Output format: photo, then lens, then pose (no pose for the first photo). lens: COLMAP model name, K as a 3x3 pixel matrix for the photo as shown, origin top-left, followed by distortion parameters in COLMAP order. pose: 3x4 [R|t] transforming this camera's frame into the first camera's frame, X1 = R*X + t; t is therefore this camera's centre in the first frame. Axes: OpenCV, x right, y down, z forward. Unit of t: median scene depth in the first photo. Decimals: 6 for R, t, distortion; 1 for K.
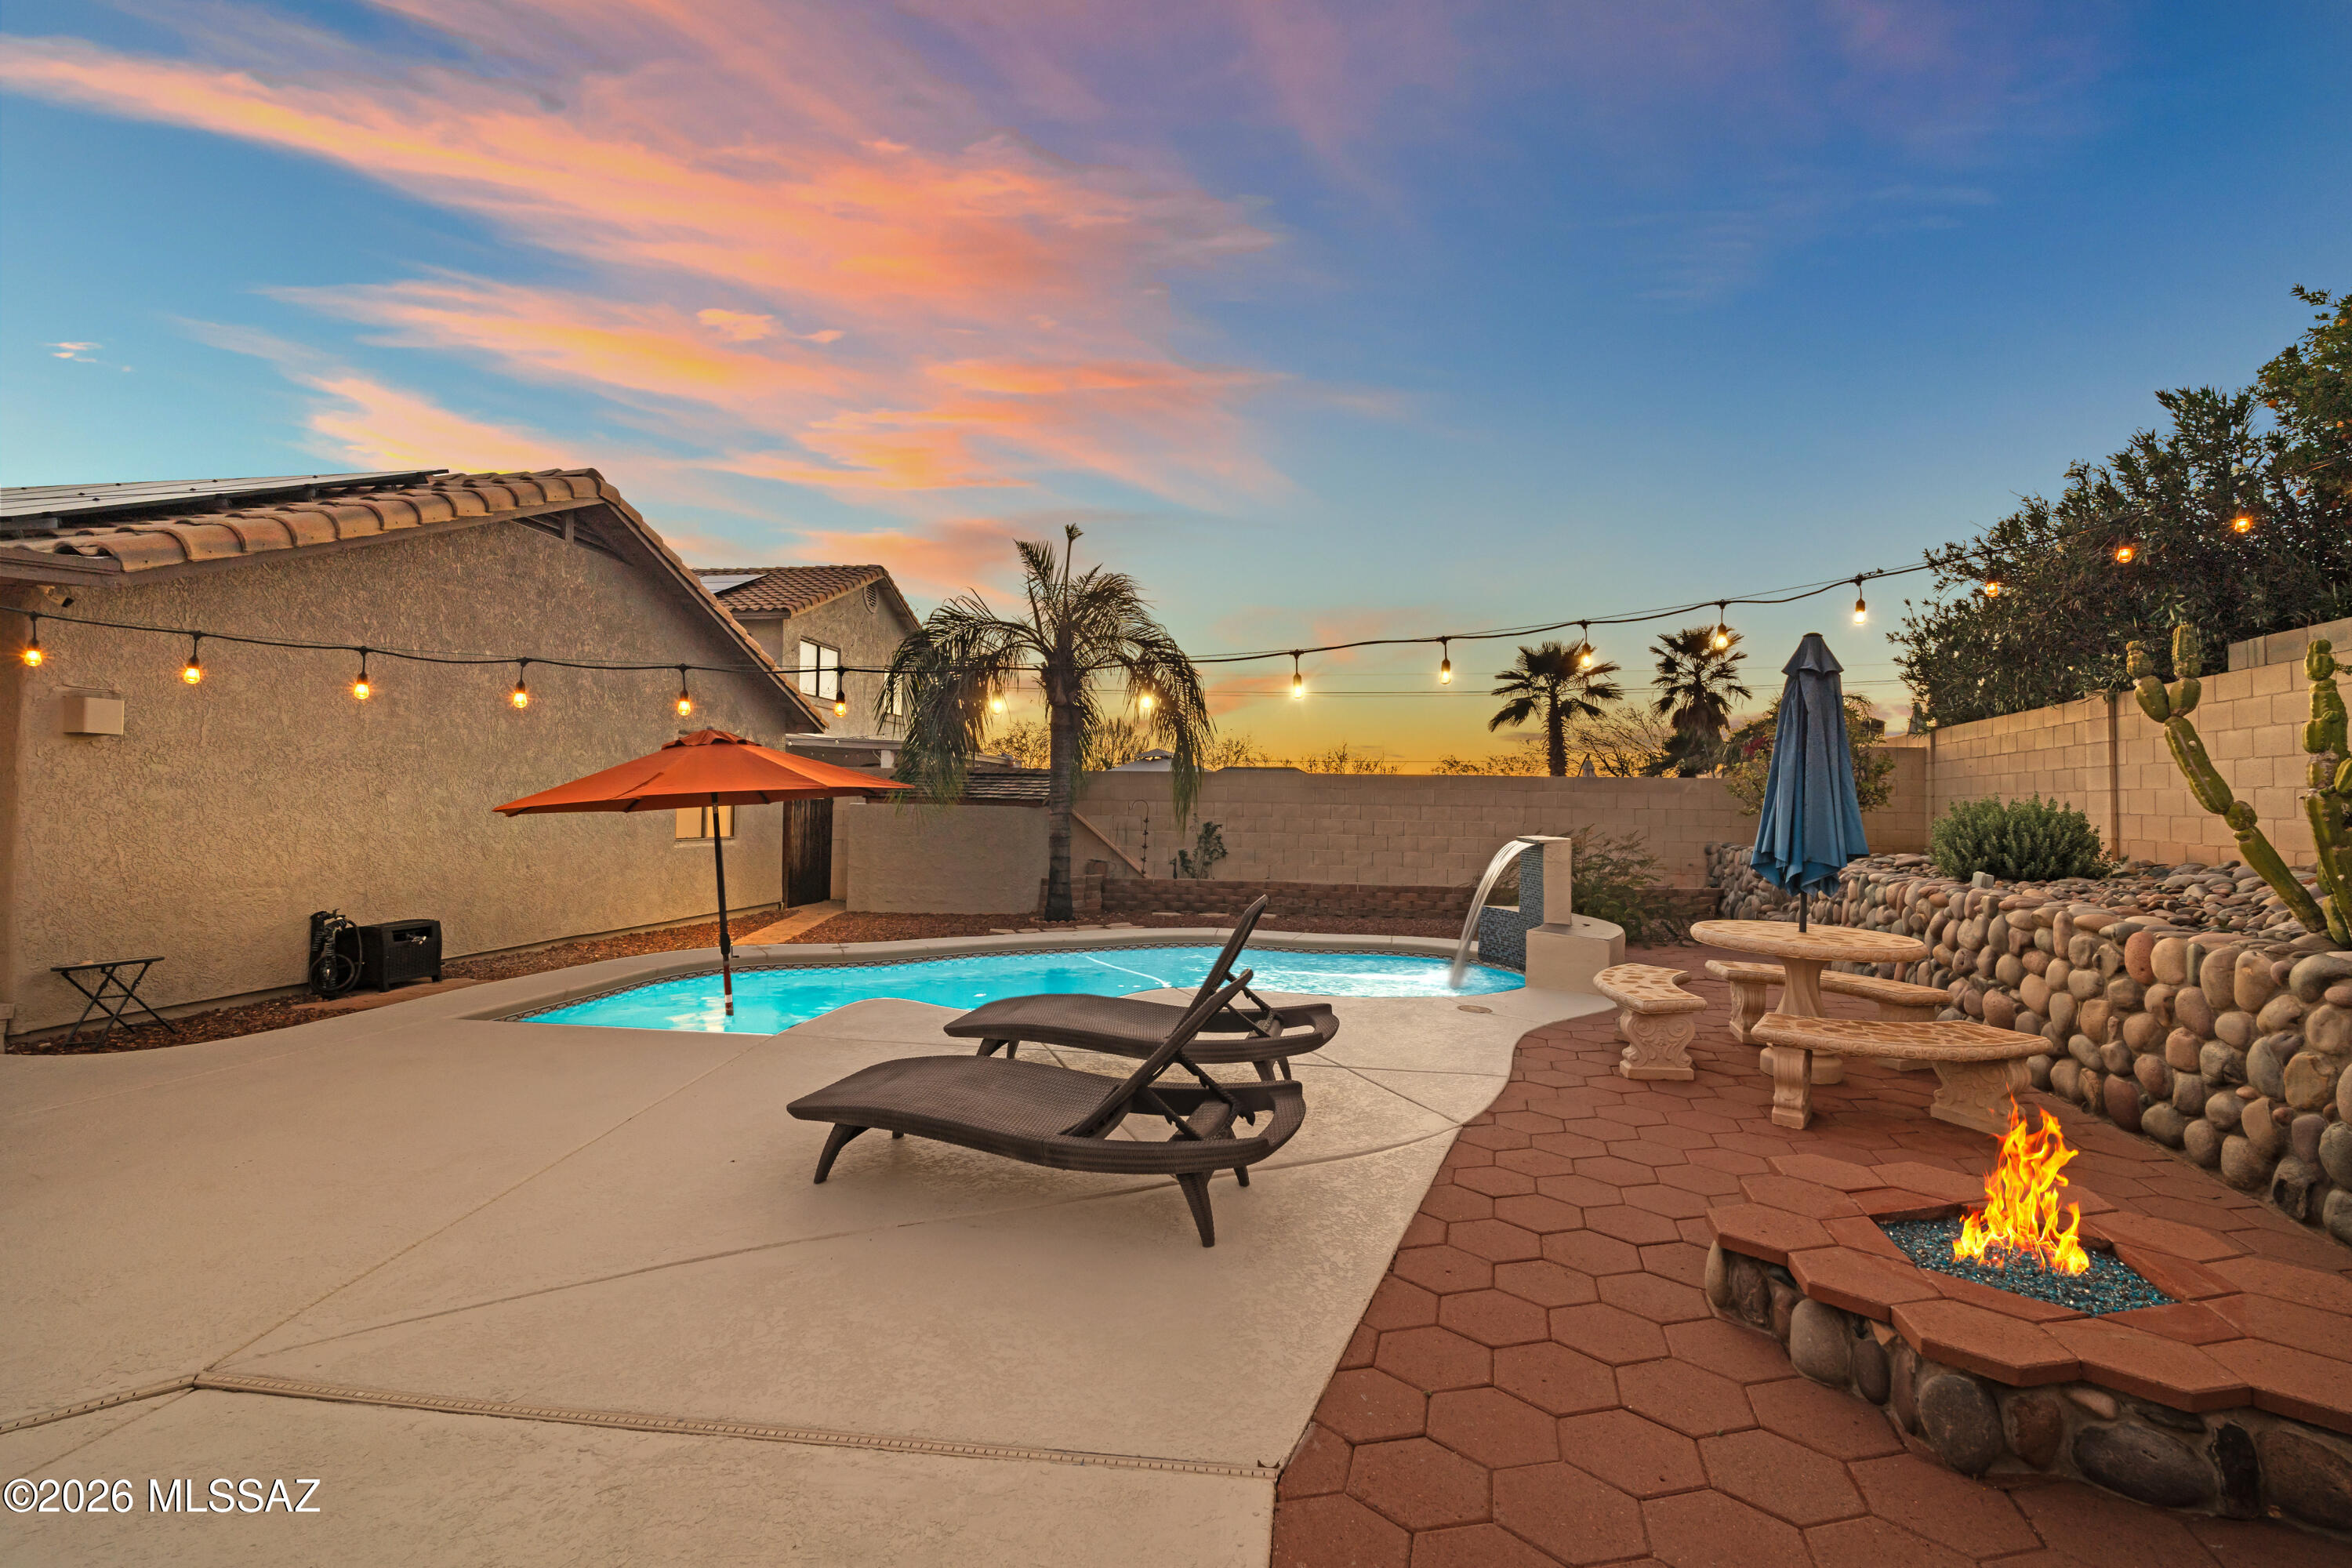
lens RADIAL K [[1088.3, 0, 1169.5], [0, 1088.3, 792.8], [0, 0, 1]] dist [-0.007633, 0.001547]
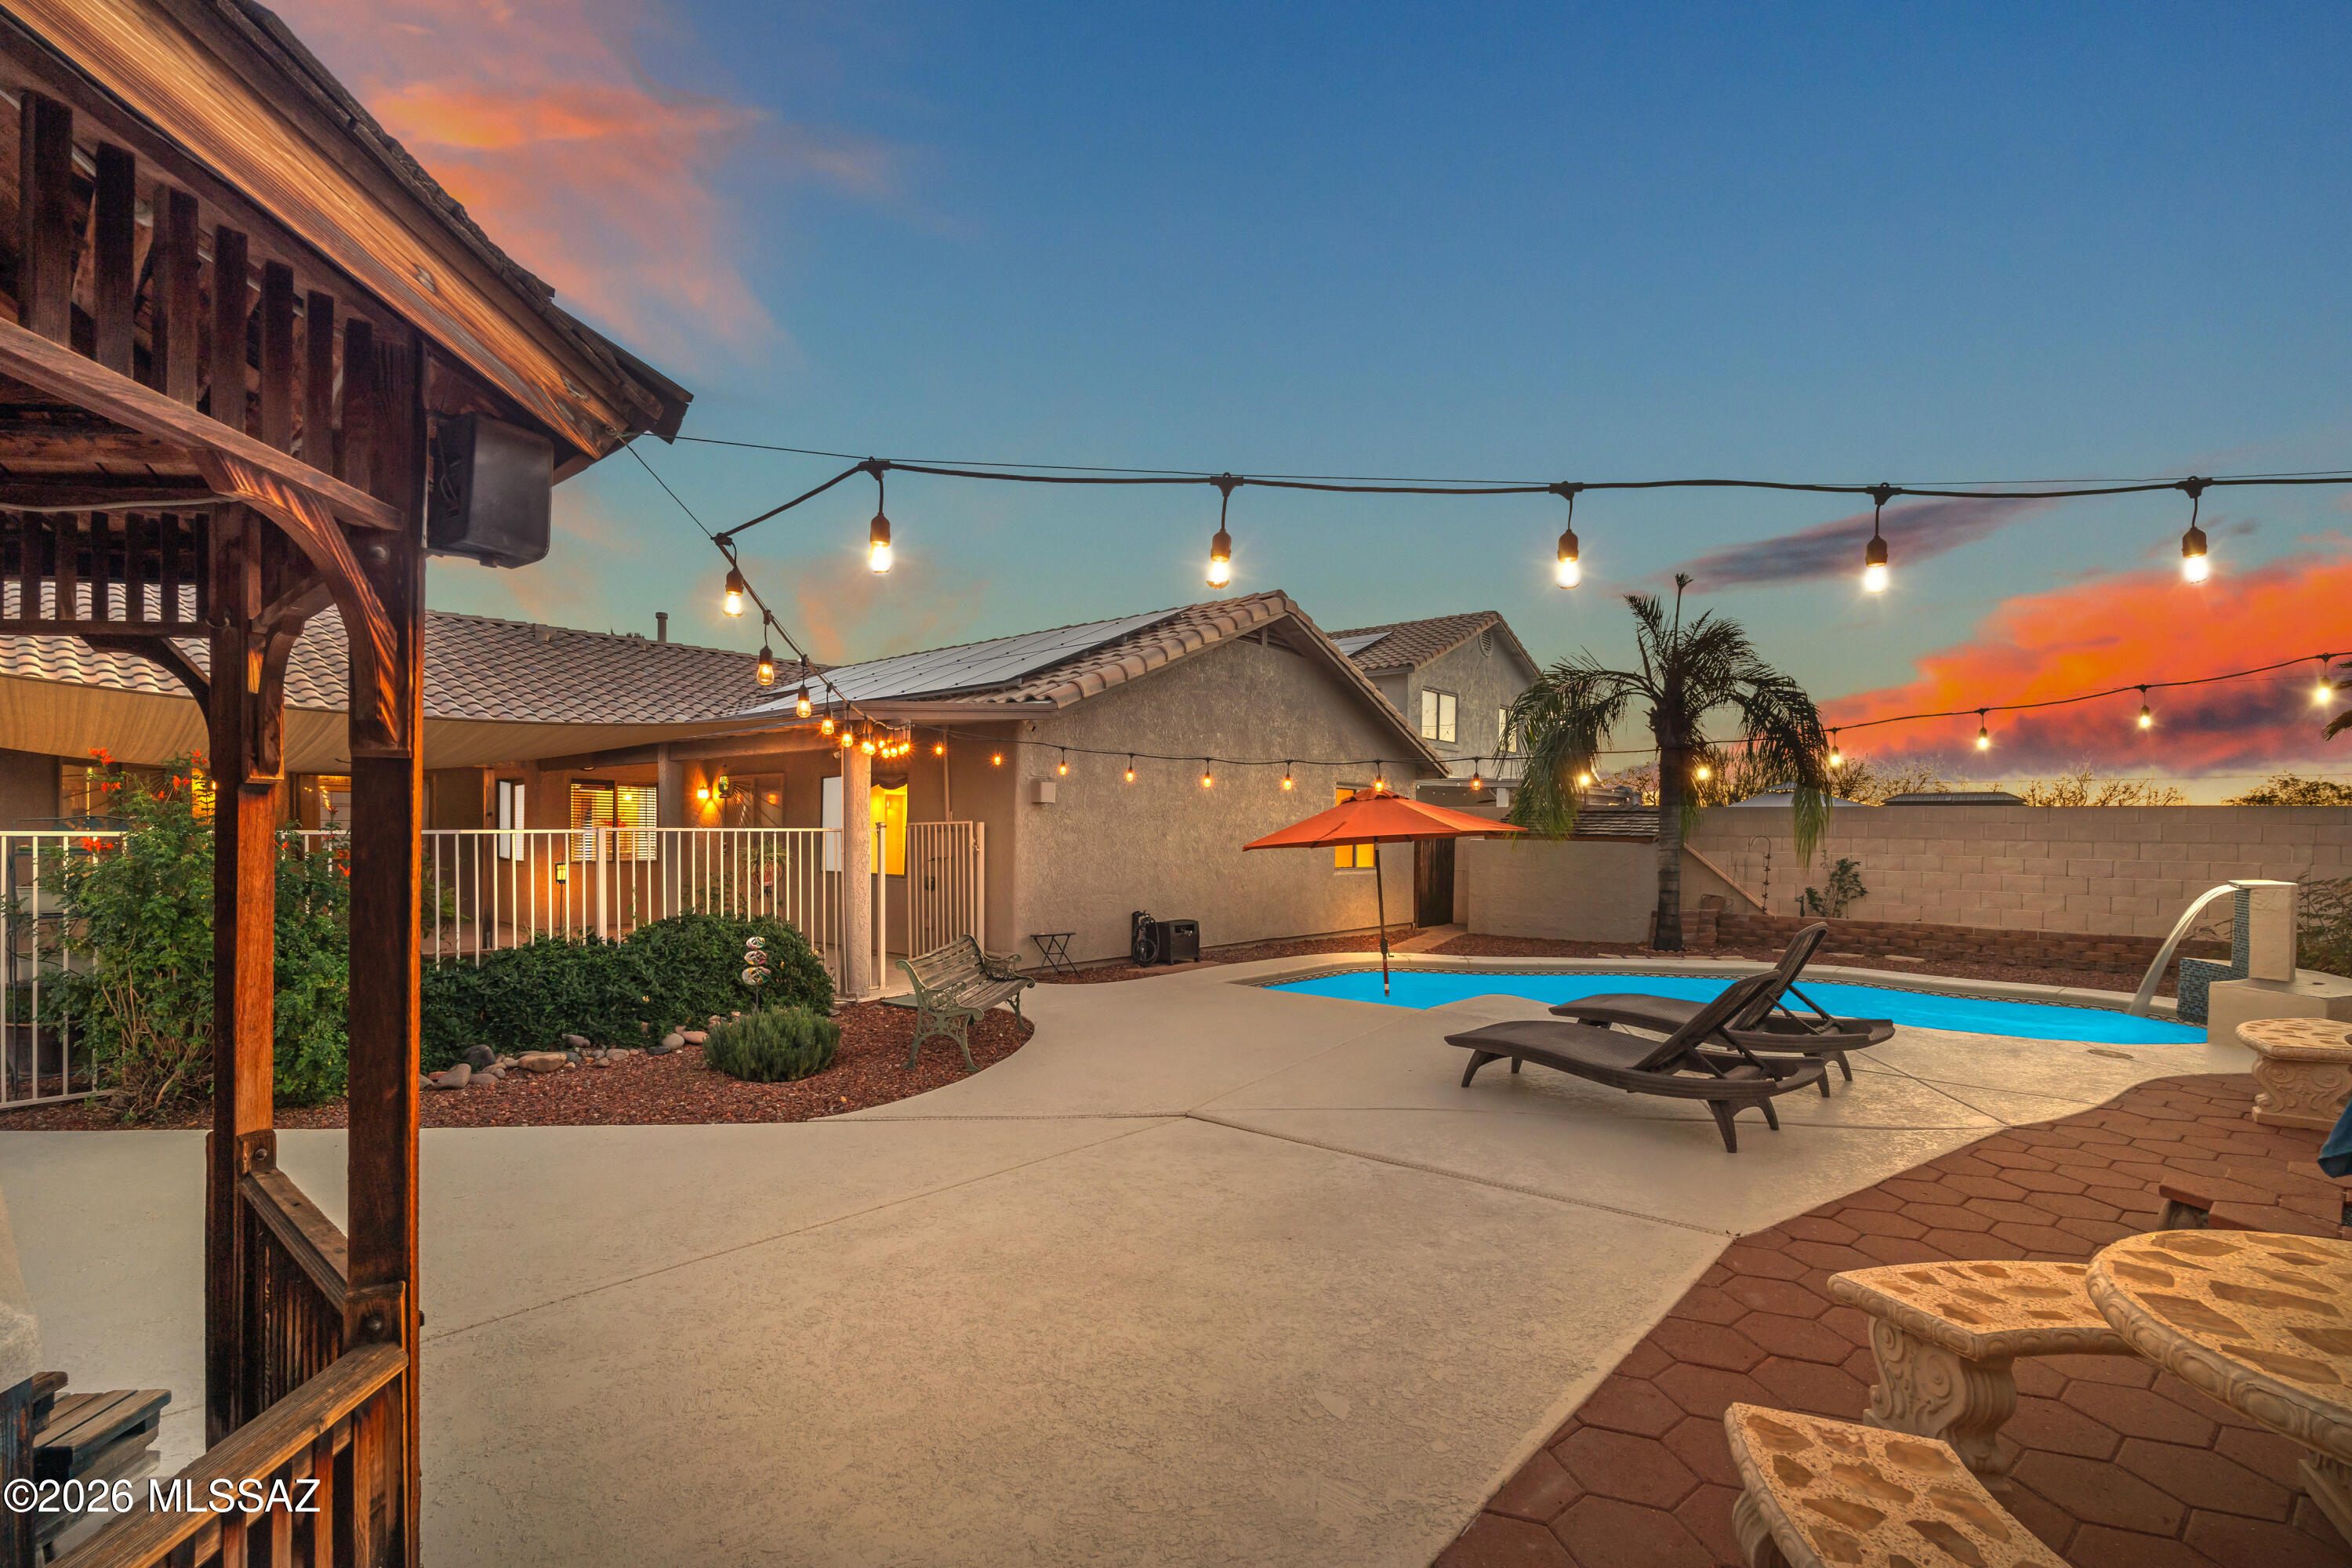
lens RADIAL K [[1088.3, 0, 1169.7], [0, 1088.3, 837.6], [0, 0, 1]] dist [-0.007633, 0.001547]
pose [[0.852751, 0.001292, -0.522316, 0.038663], [0.004956, 0.999932, 0.010566, -0.006507], [0.522294, -0.011599, 0.852687, -0.160050]]
